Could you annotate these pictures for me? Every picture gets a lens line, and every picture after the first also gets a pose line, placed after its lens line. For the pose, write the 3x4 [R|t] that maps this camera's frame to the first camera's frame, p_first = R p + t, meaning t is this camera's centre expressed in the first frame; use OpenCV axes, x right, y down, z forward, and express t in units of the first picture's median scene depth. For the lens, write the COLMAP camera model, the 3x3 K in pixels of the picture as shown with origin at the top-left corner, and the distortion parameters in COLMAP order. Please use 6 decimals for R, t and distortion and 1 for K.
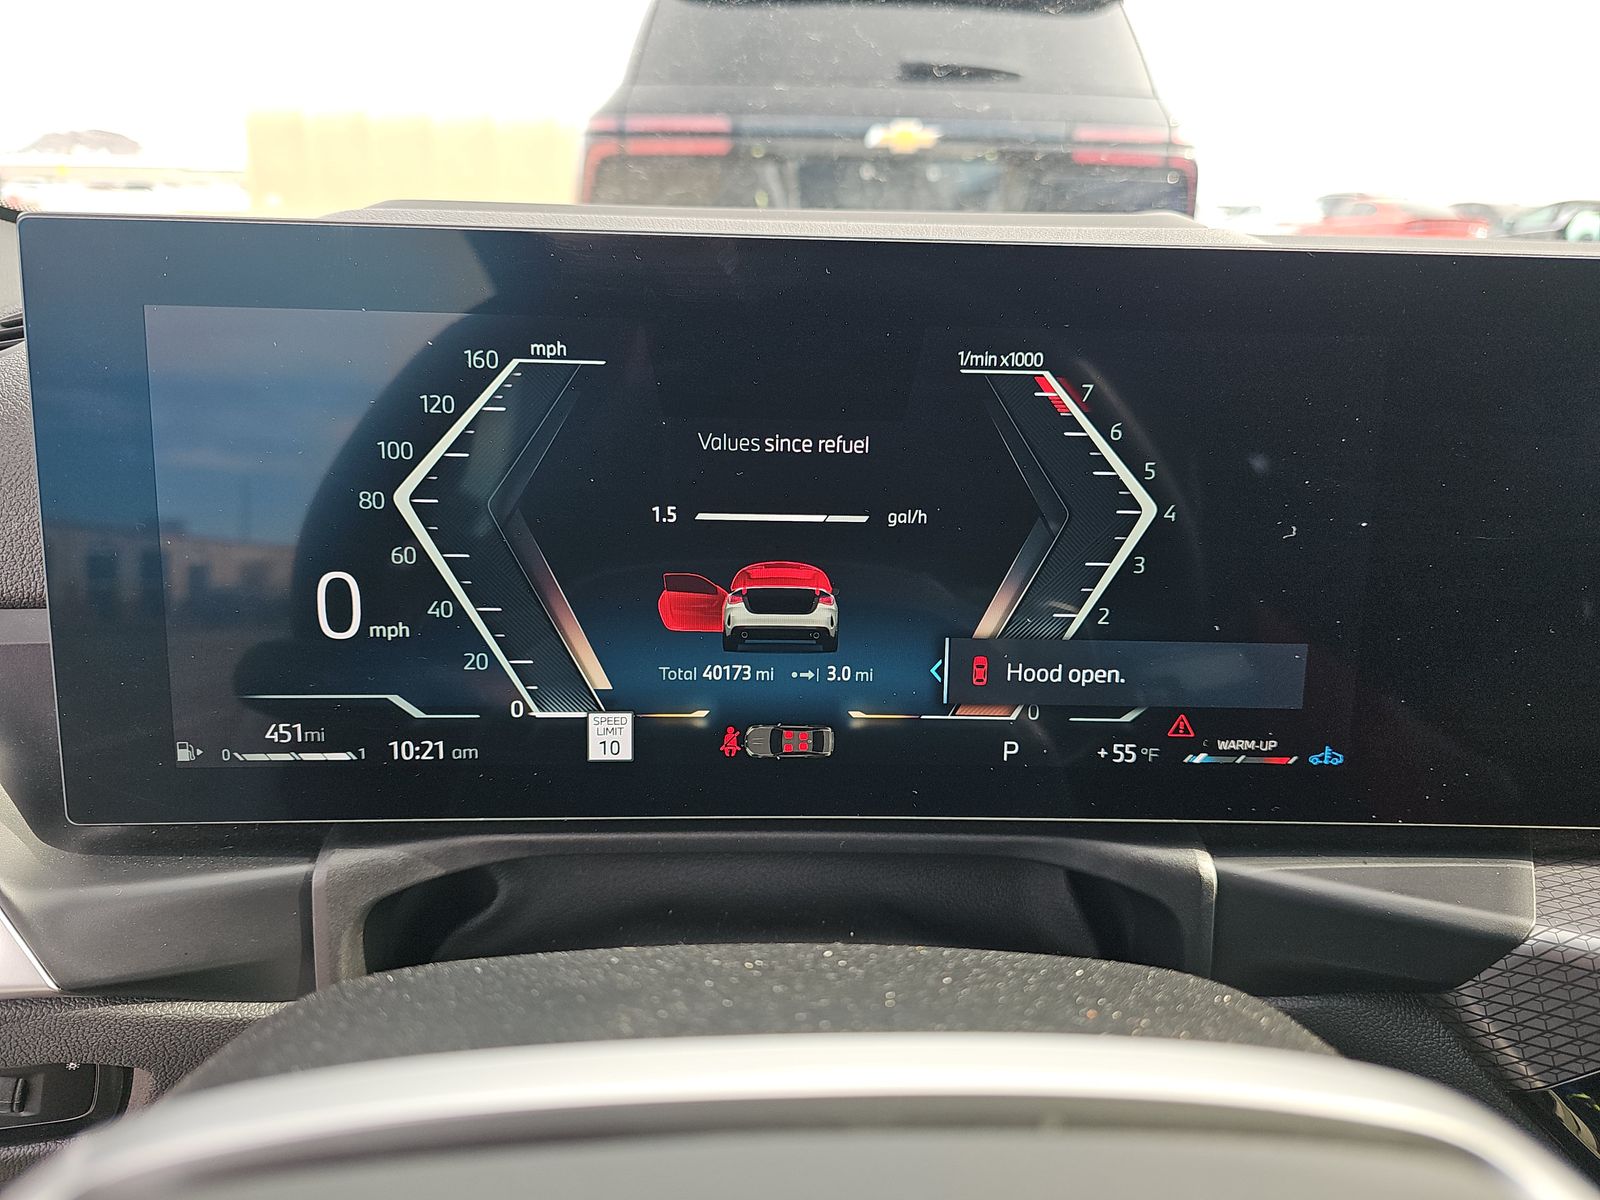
lens RADIAL K [[1076.5, 0, 800.2], [0, 1076.5, 598.5], [0, 0, 1]] dist [0.035244, -0.026354]
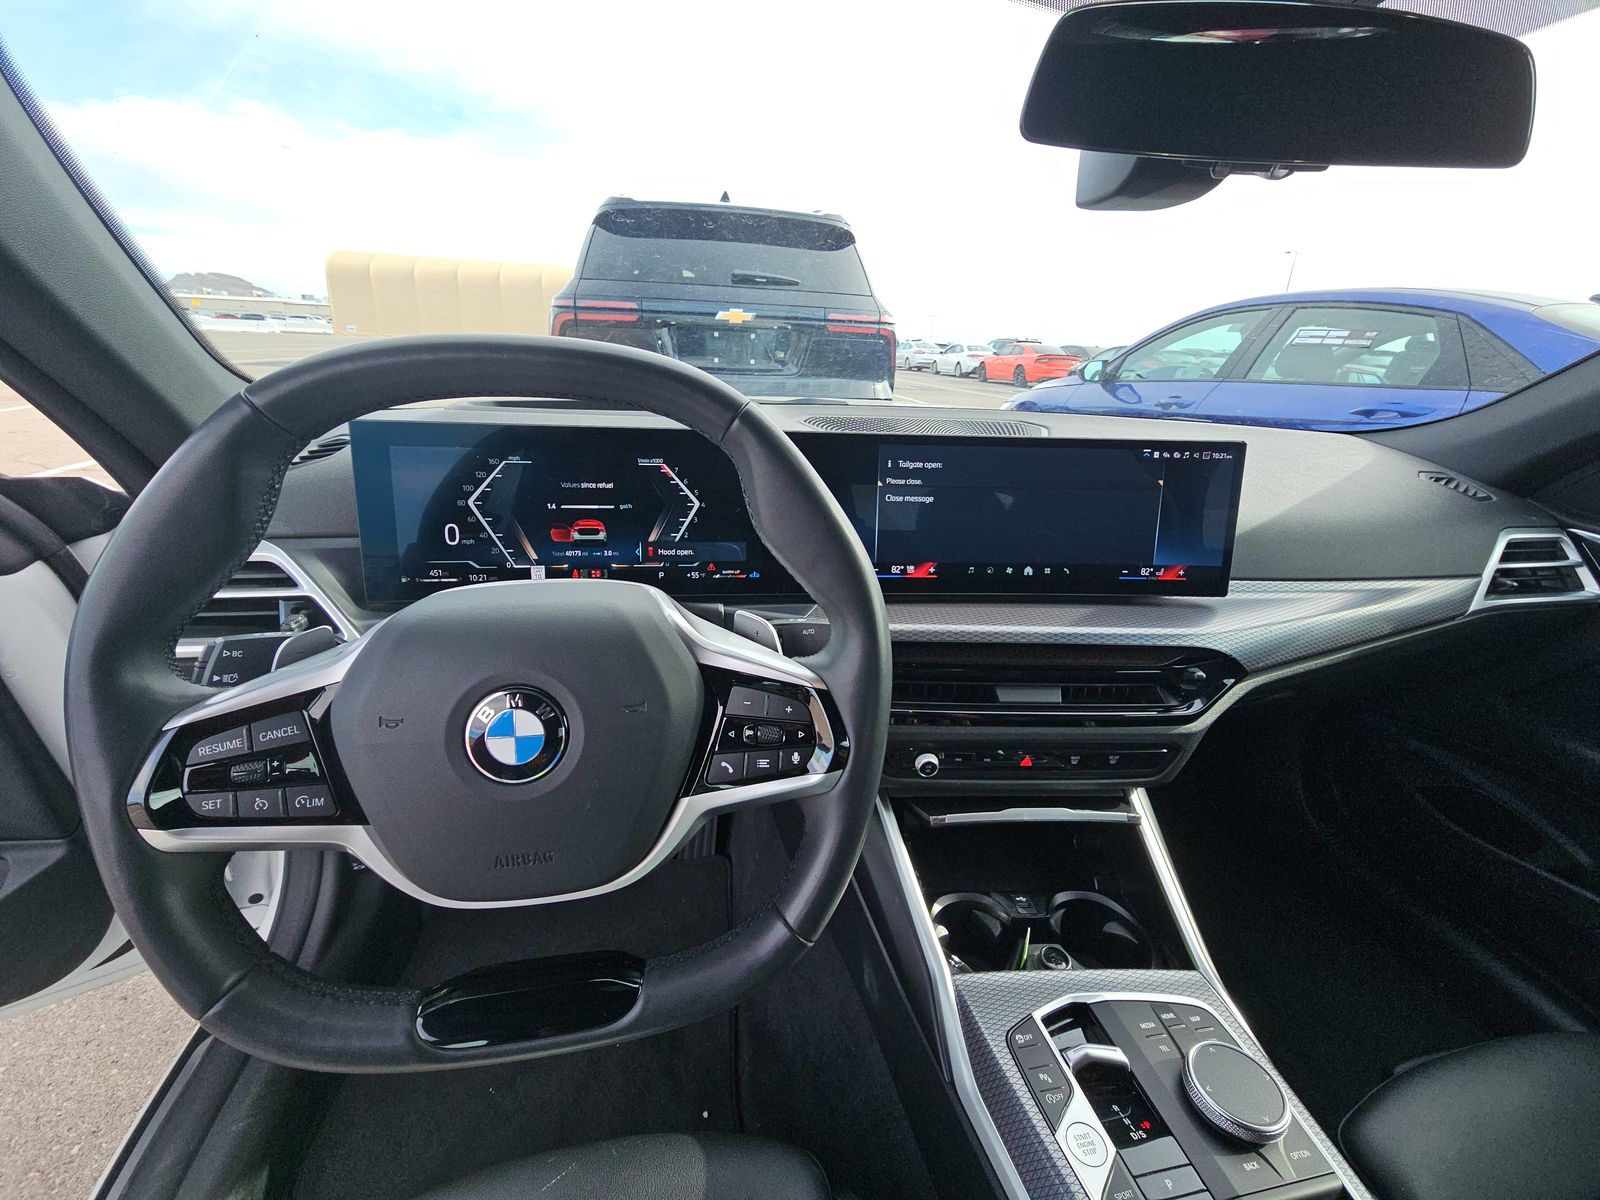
lens RADIAL K [[654.6, 0, 795.6], [0, 654.6, 593.1], [0, 0, 1]] dist [0.007416, -0.002308]
pose [[0.990529, -0.029195, 0.134165, 0.345673], [0.026306, 0.999383, 0.023253, 0.165275], [-0.134761, -0.019504, 0.990686, -1.140927]]
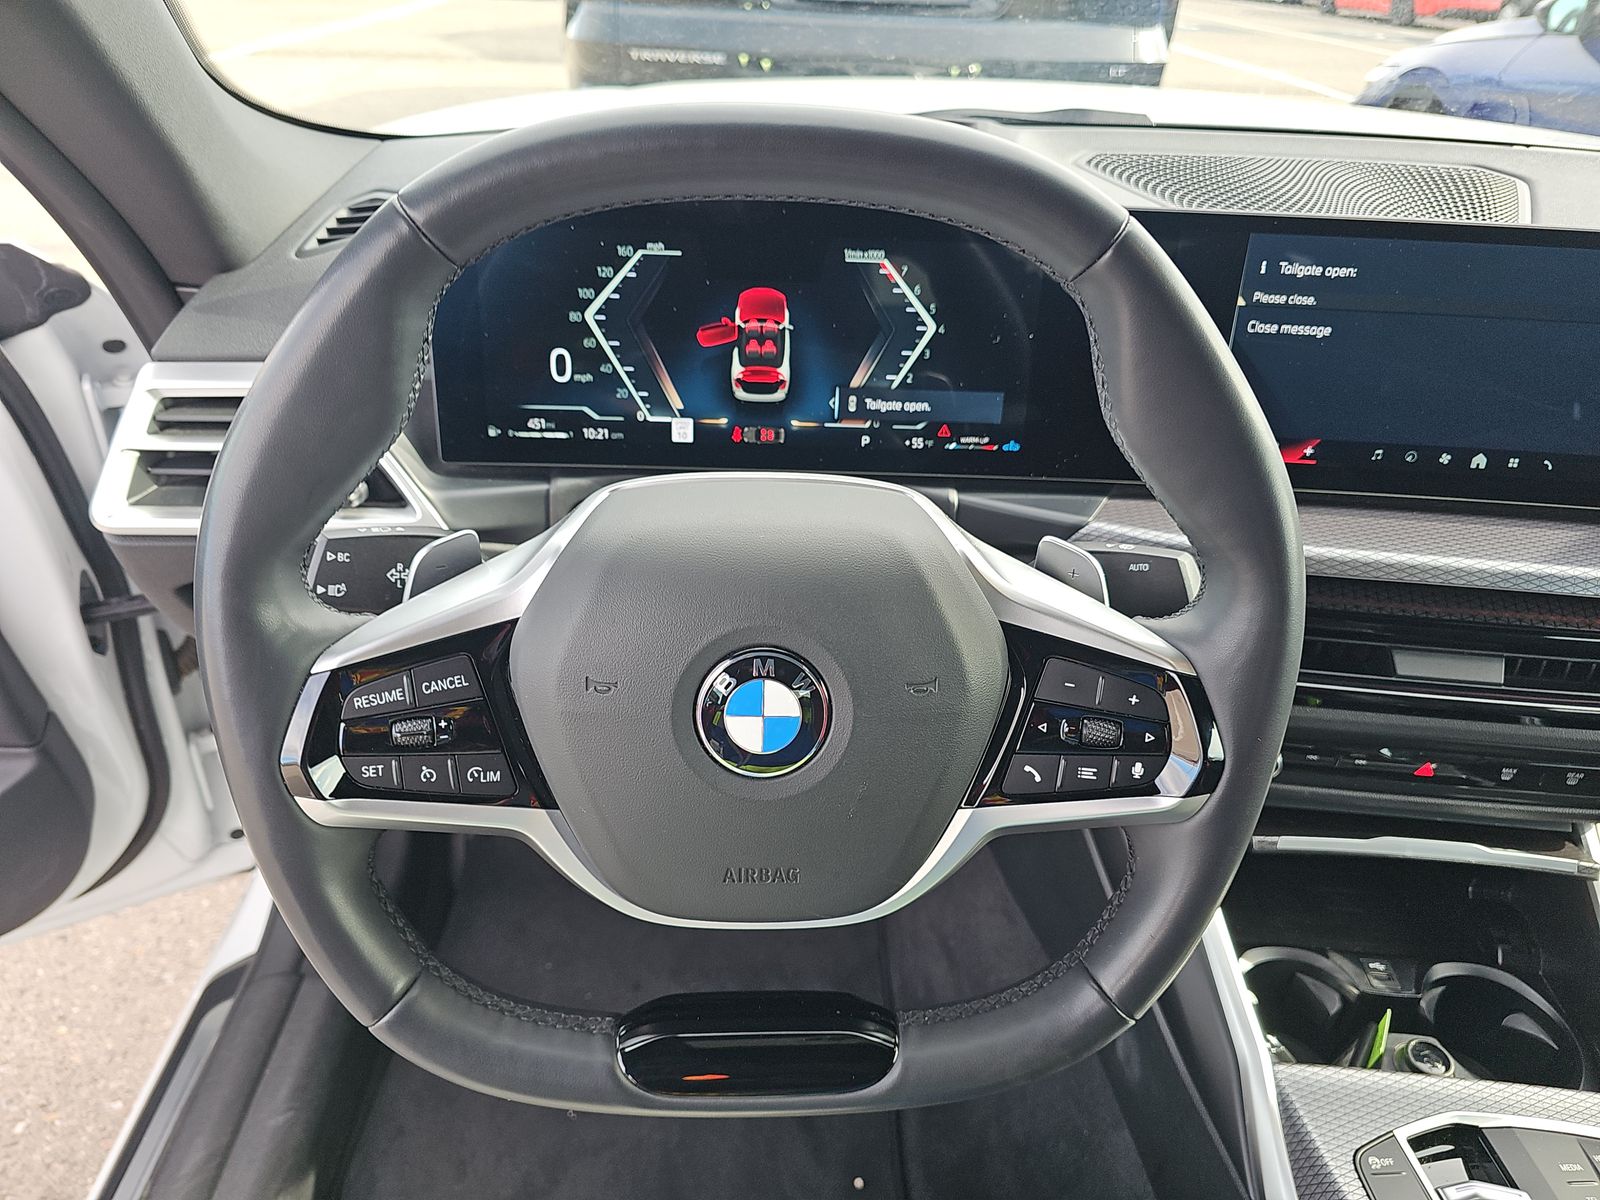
lens RADIAL K [[1076.5, 0, 794.9], [0, 1076.5, 622.5], [0, 0, 1]] dist [0.035244, -0.026354]
pose [[0.999797, 0.017251, 0.010400, 0.037048], [-0.019139, 0.974535, 0.223415, 0.015519], [-0.006281, -0.223569, 0.974668, -1.231696]]
